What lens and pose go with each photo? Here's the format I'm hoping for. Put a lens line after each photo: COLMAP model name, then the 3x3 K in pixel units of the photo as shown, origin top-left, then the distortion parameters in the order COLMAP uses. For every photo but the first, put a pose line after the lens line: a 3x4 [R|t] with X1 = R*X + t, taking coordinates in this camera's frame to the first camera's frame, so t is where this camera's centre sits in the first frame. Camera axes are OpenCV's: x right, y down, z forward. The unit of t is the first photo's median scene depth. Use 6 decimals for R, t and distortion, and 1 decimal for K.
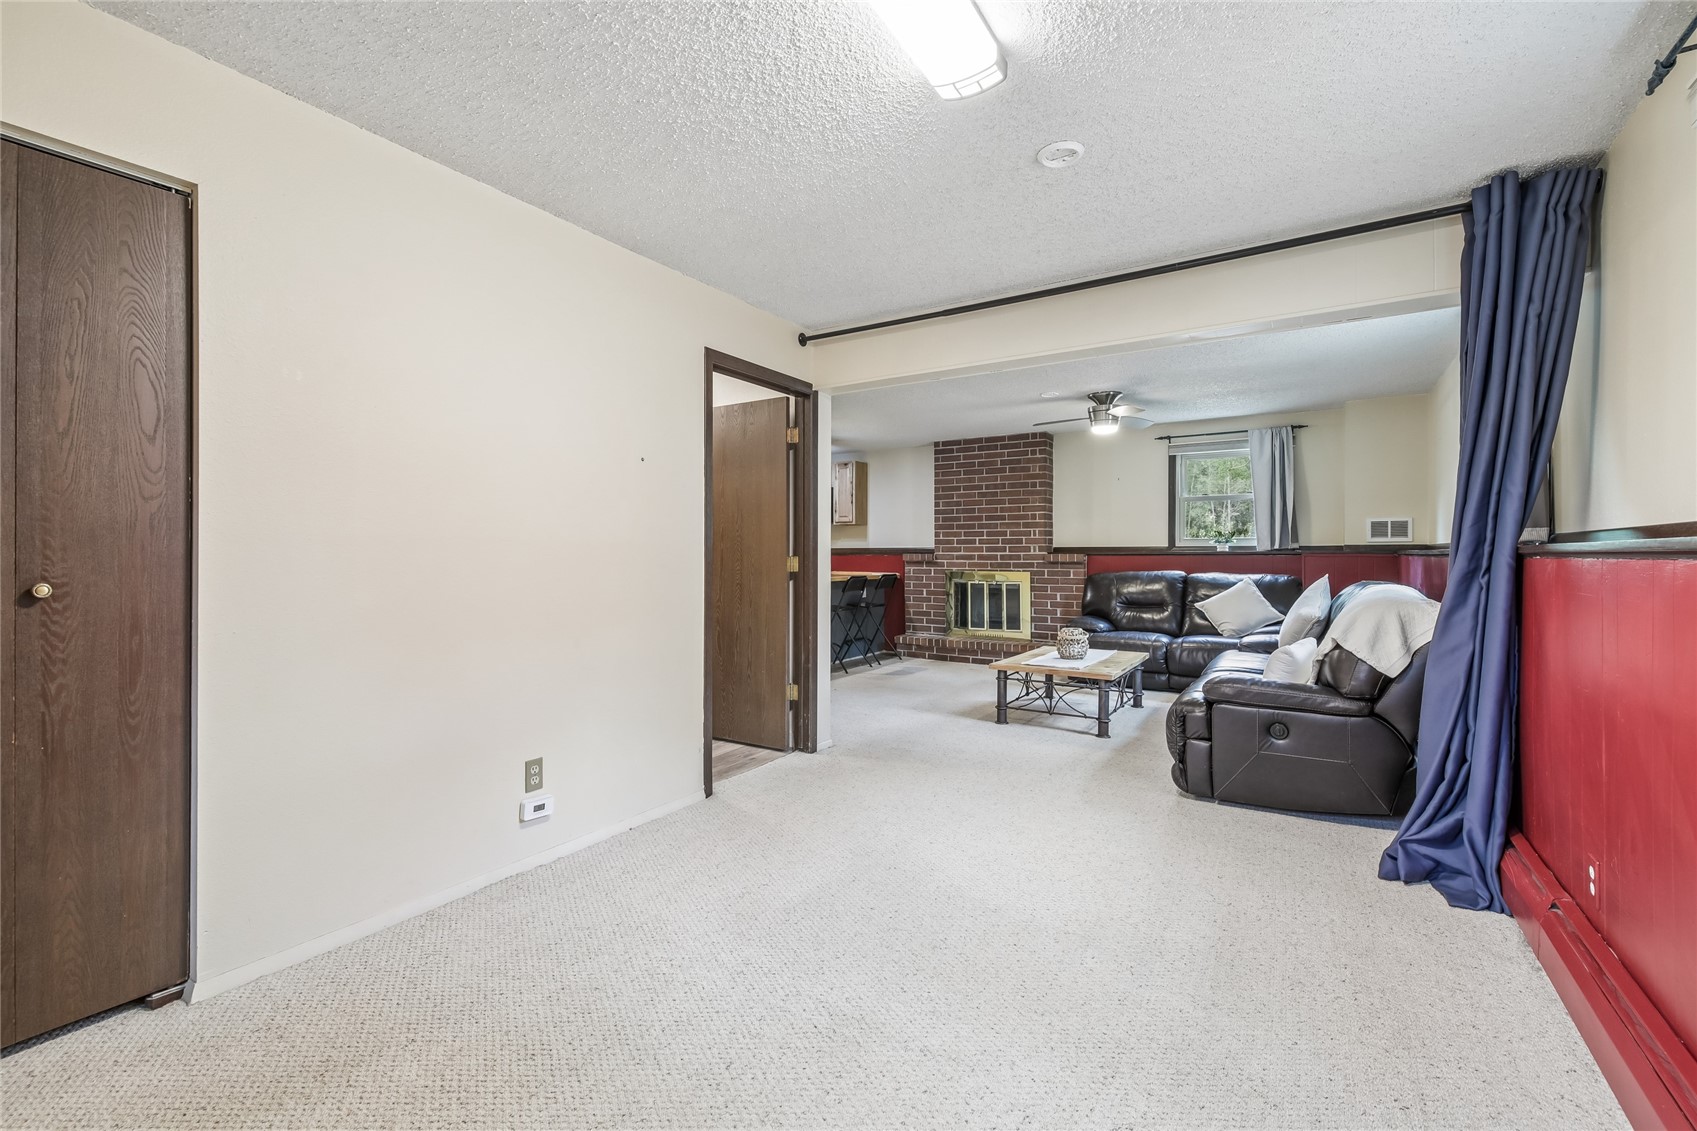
lens RADIAL K [[718.2, 0, 850.7], [0, 718.2, 553.7], [0, 0, 1]] dist [-0.000088, -0.002128]
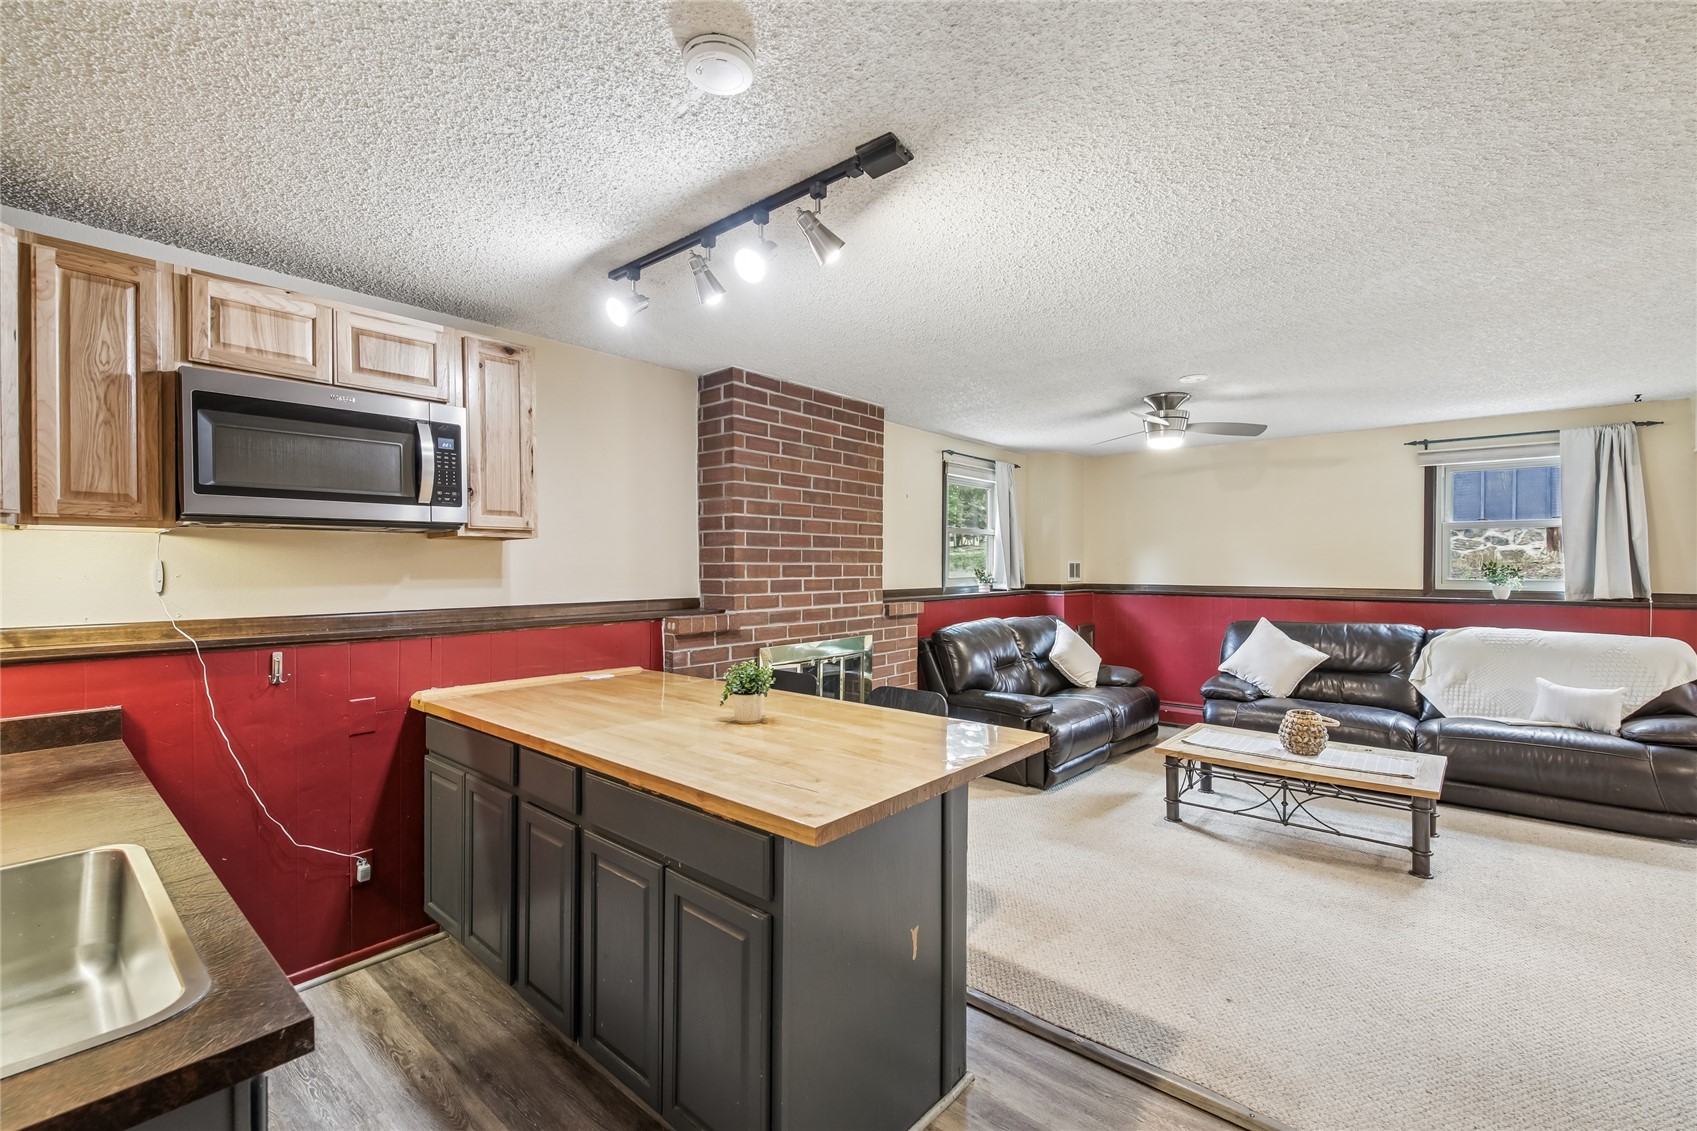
lens RADIAL K [[718.2, 0, 840.8], [0, 718.2, 565.7], [0, 0, 1]] dist [-0.000088, -0.002128]
pose [[0.143318, -0.002854, 0.989673, -0.332692], [-0.002902, 0.999990, 0.003304, -0.032729], [-0.989672, -0.003345, 0.143309, 0.889839]]
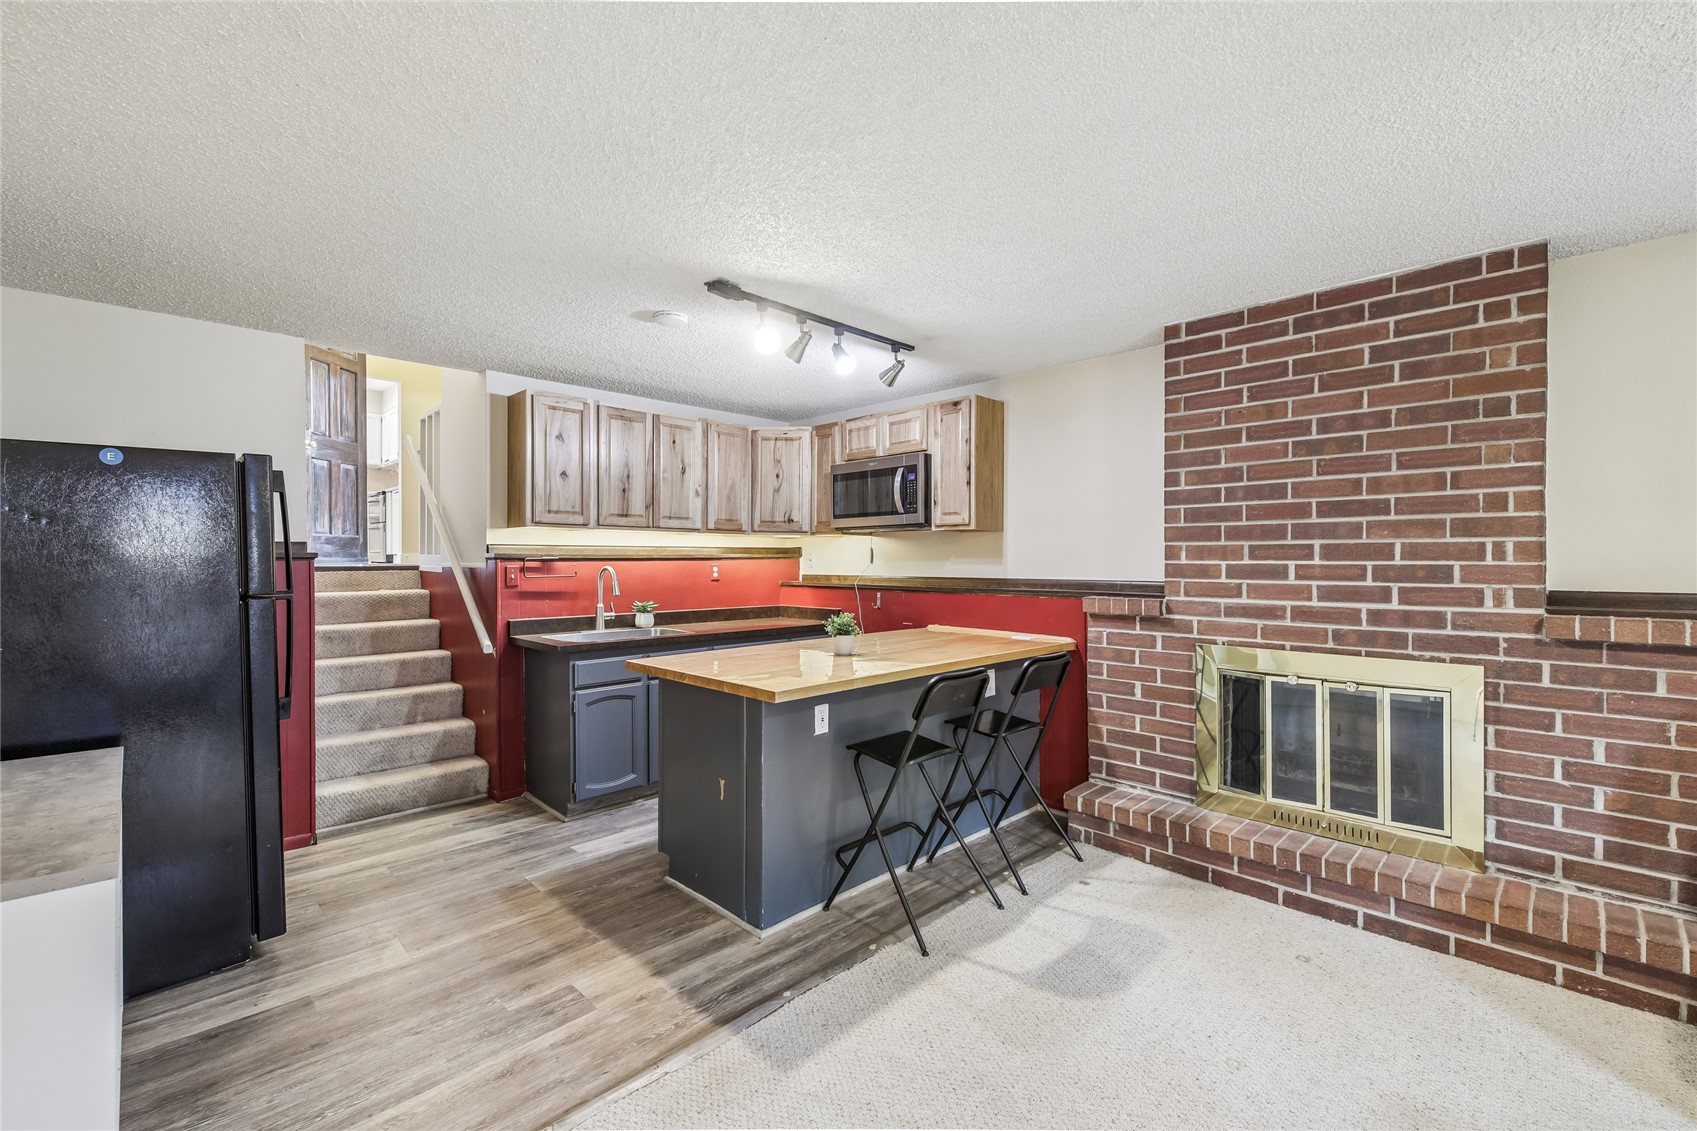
lens RADIAL K [[718.2, 0, 845.6], [0, 718.2, 564.8], [0, 0, 1]] dist [-0.000088, -0.002128]
pose [[0.976564, 0.000753, -0.215224, 0.027272], [0.001174, 0.999960, 0.008826, -0.024146], [0.215222, -0.008872, 0.976525, 0.573516]]
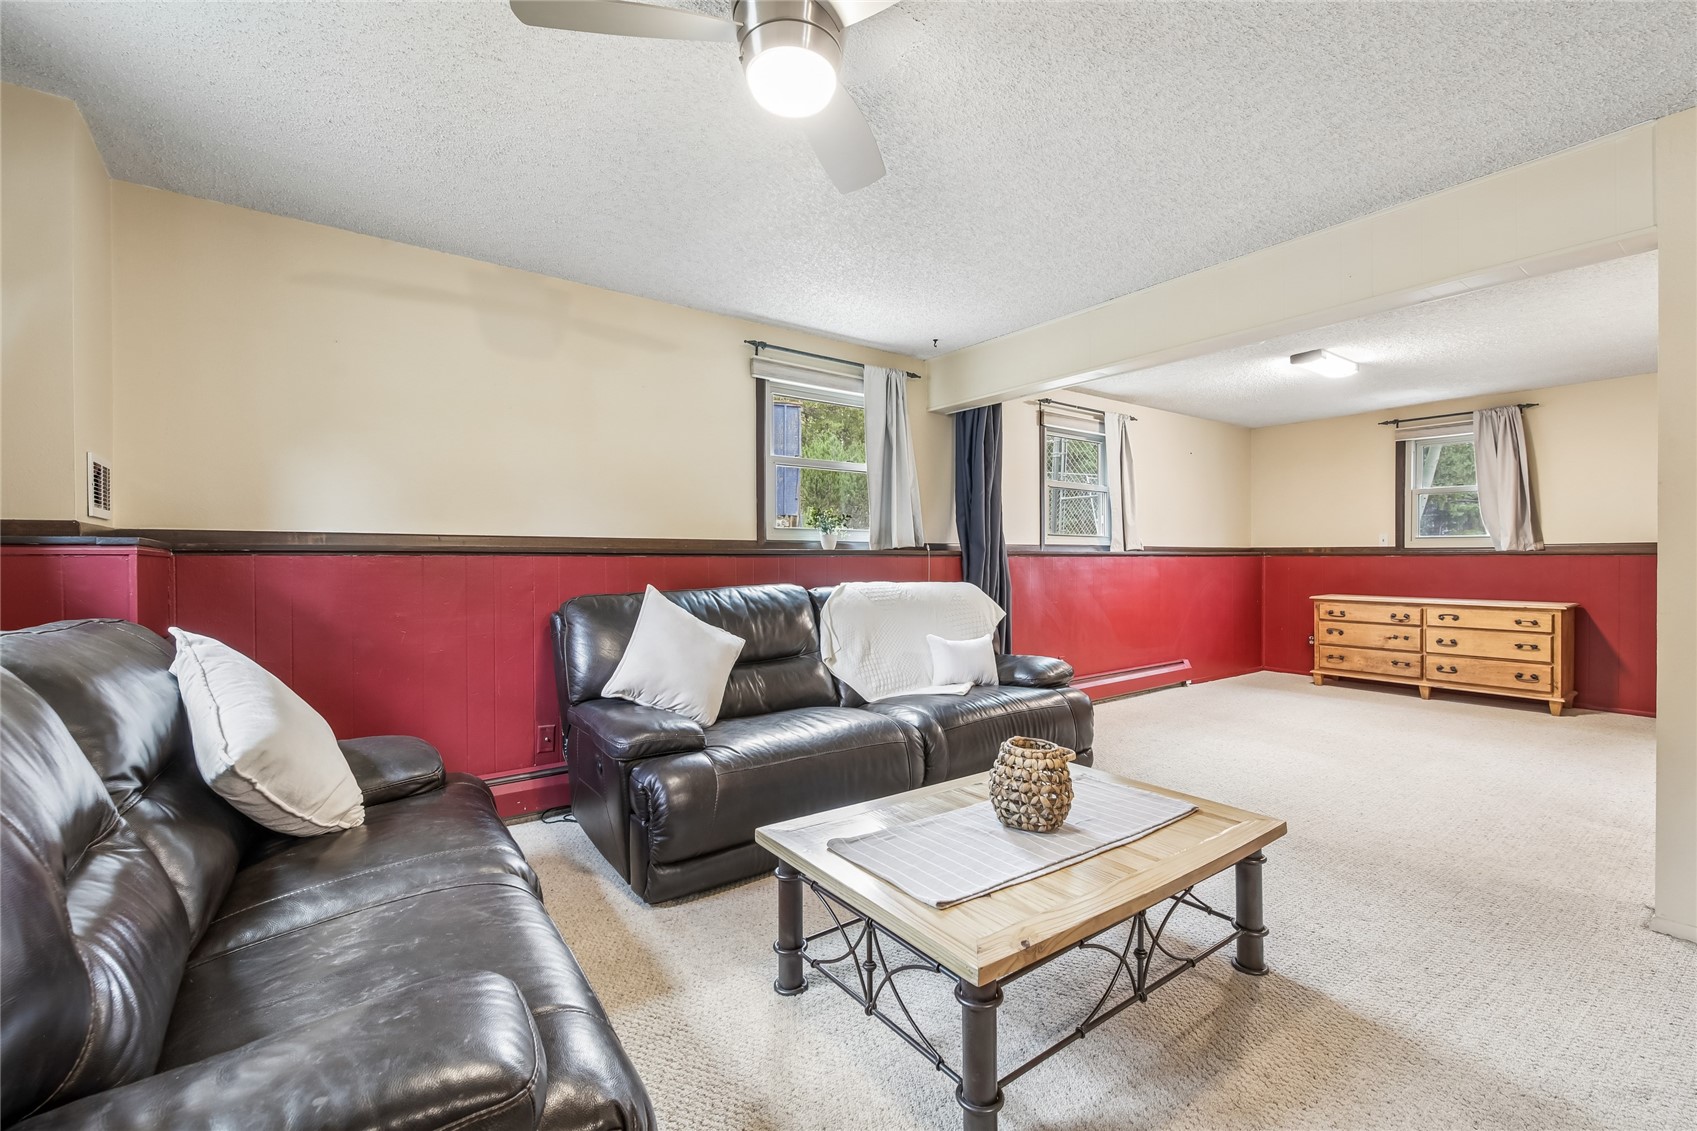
lens RADIAL K [[718.2, 0, 848.7], [0, 718.2, 566.7], [0, 0, 1]] dist [-0.000088, -0.002128]
pose [[-0.935615, -0.001455, 0.353018, 0.164358], [0.000906, 0.999978, 0.006521, 0.005328], [-0.353020, 0.006421, -0.935594, 0.899771]]
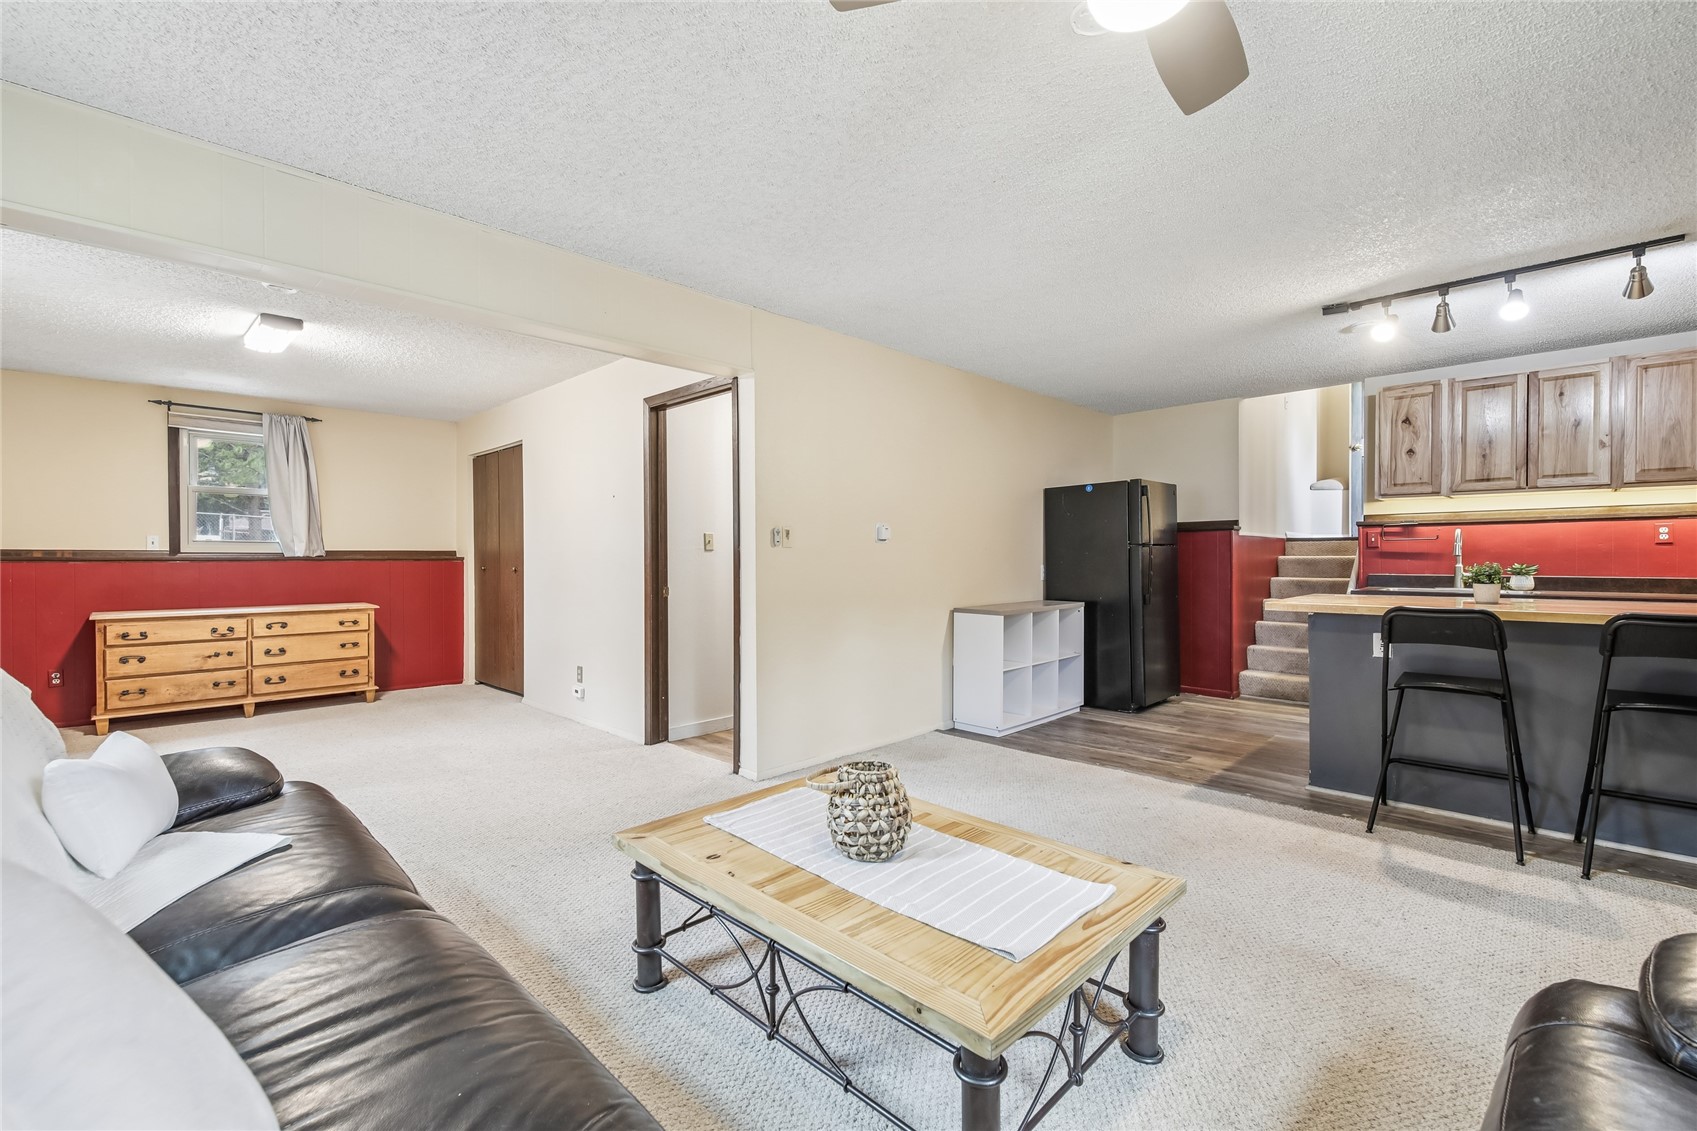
lens RADIAL K [[718.2, 0, 841.4], [0, 718.2, 567.2], [0, 0, 1]] dist [-0.000088, -0.002128]
pose [[-0.205988, 0.014402, -0.978449, 0.415967], [0.008507, 0.999880, 0.012926, 0.001023], [0.978518, -0.005661, -0.206086, 0.689727]]
